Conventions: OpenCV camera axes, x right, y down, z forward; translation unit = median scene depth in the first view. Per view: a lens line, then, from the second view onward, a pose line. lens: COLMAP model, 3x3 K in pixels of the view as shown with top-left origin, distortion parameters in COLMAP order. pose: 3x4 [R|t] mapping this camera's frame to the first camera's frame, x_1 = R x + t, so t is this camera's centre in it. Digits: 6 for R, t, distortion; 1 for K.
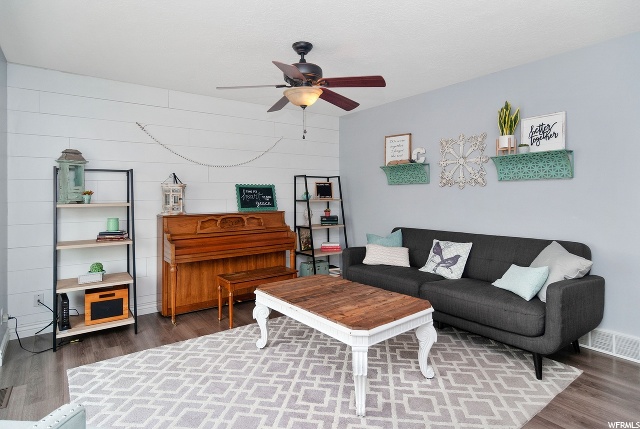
lens RADIAL K [[349.2, 0, 320.9], [0, 349.2, 206.3], [0, 0, 1]] dist [0.000636, 0.000123]
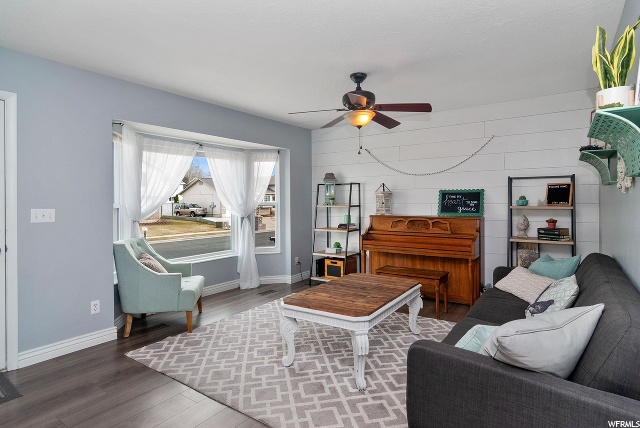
lens RADIAL K [[352.3, 0, 320.0], [0, 352.3, 214.0], [0, 0, 1]] dist [-0.004014, -0.000161]
pose [[0.306409, 0.043776, -0.950893, 0.744813], [-0.027604, 0.998931, 0.037093, -0.021701], [0.951500, 0.014882, 0.307289, 0.364244]]
